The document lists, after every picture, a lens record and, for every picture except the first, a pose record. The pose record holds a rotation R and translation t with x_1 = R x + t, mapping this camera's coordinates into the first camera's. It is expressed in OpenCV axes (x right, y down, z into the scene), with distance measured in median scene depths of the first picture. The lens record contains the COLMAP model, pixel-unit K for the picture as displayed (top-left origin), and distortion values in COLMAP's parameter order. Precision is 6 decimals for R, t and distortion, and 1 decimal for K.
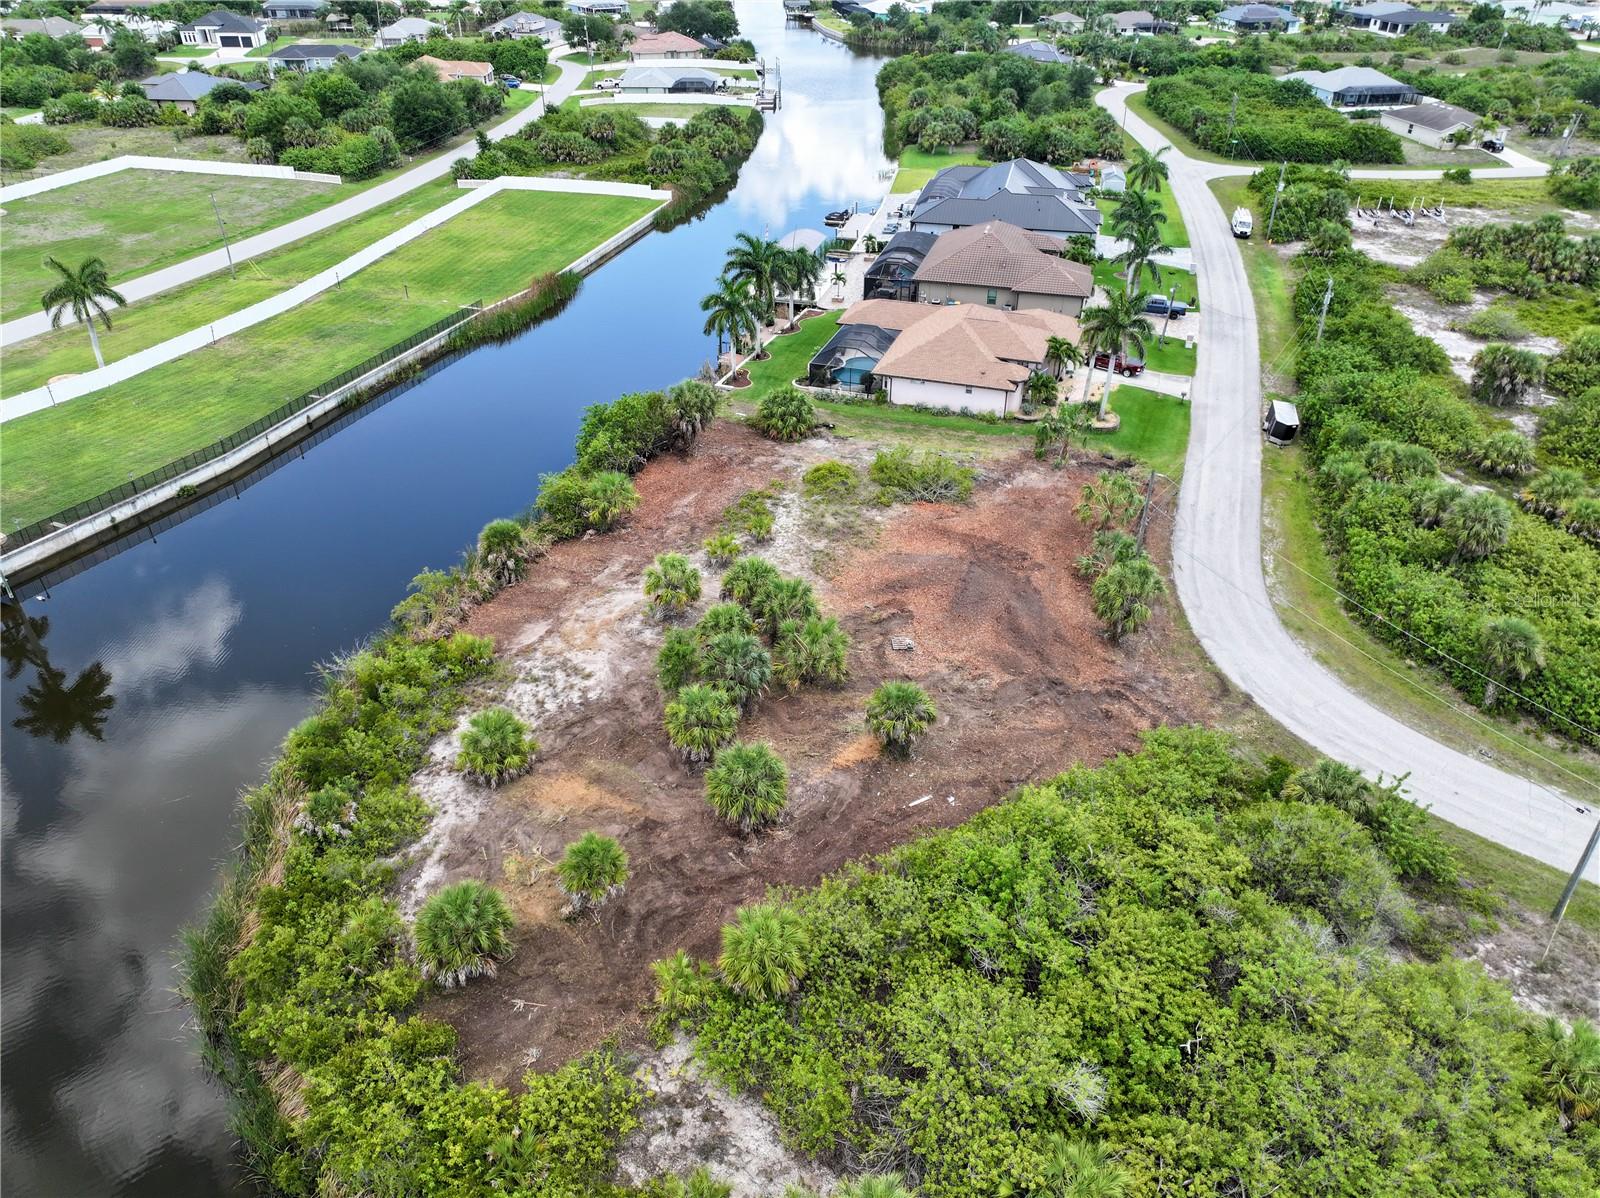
lens RADIAL K [[1124.9, 0, 805.8], [0, 1124.9, 588.5], [0, 0, 1]] dist [-0.002021, 0.020835]
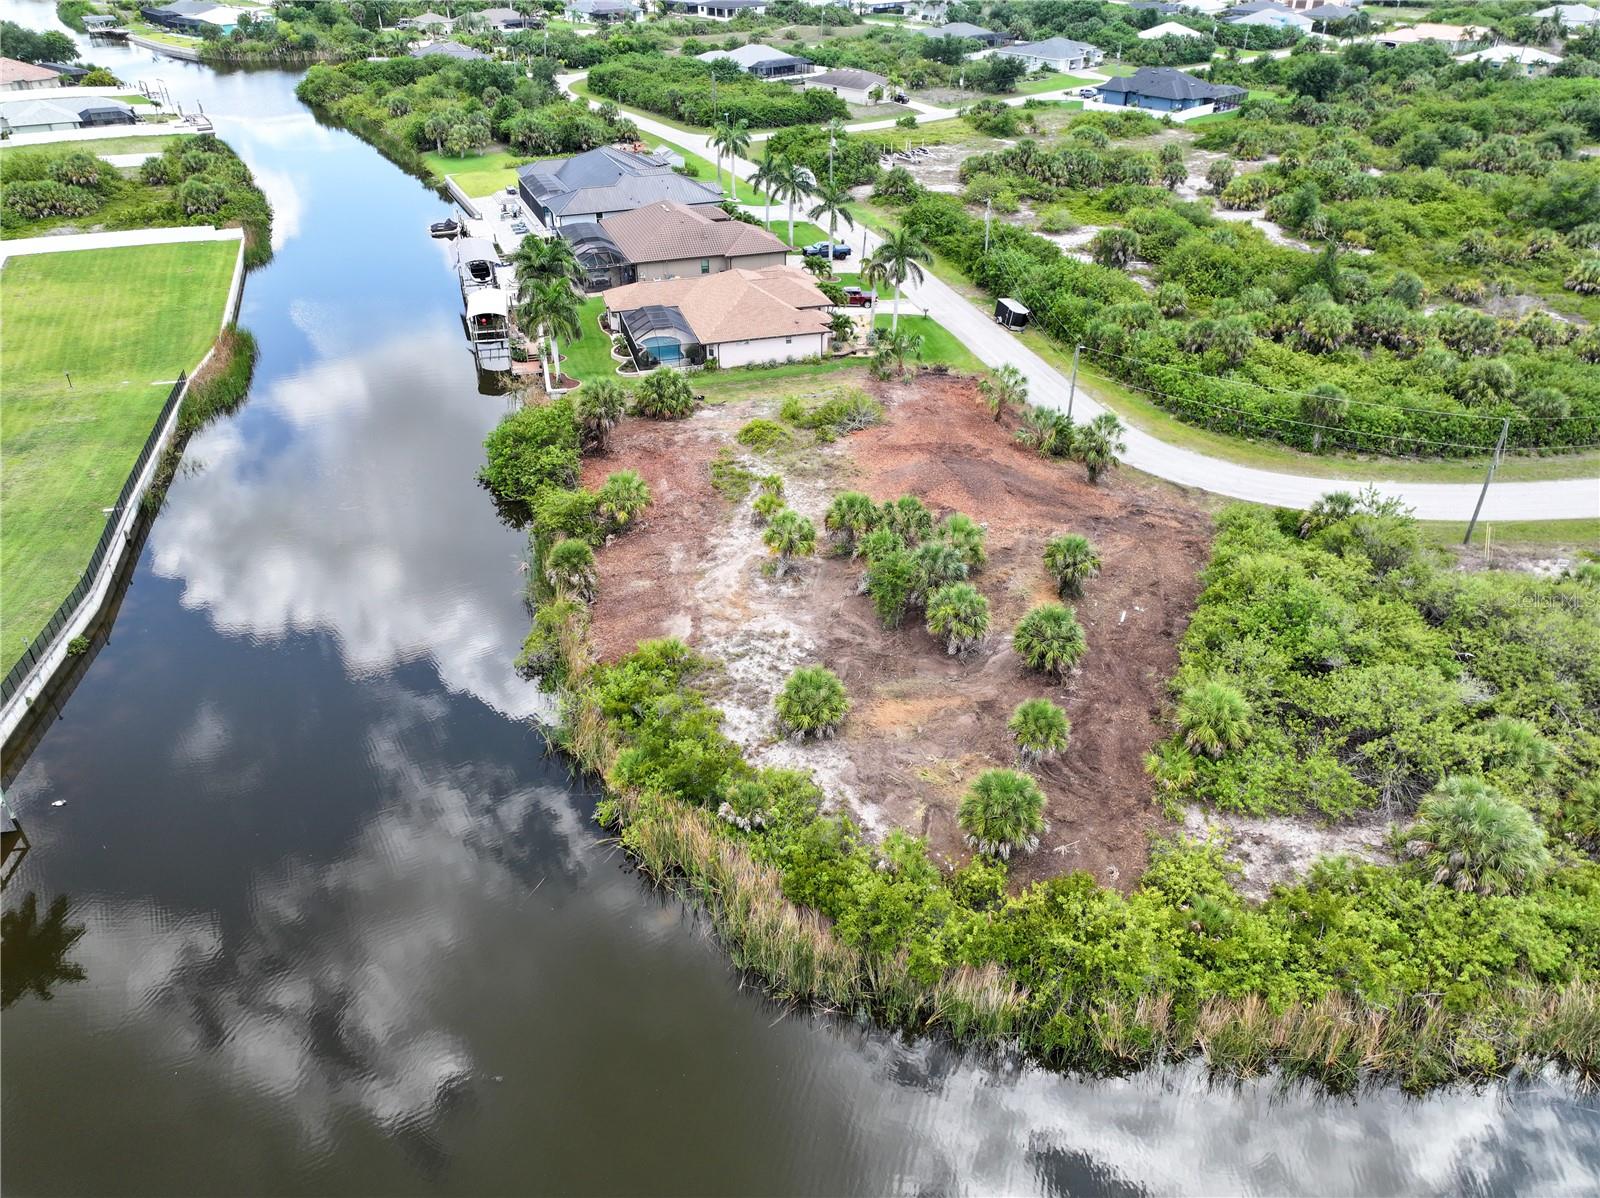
lens RADIAL K [[1124.9, 0, 805.8], [0, 1124.9, 588.5], [0, 0, 1]] dist [-0.002021, 0.020835]
pose [[0.820070, -0.305042, 0.484184, -0.628157], [0.305441, 0.948808, 0.080431, -0.039247], [-0.483932, 0.081931, 0.871262, 0.064145]]
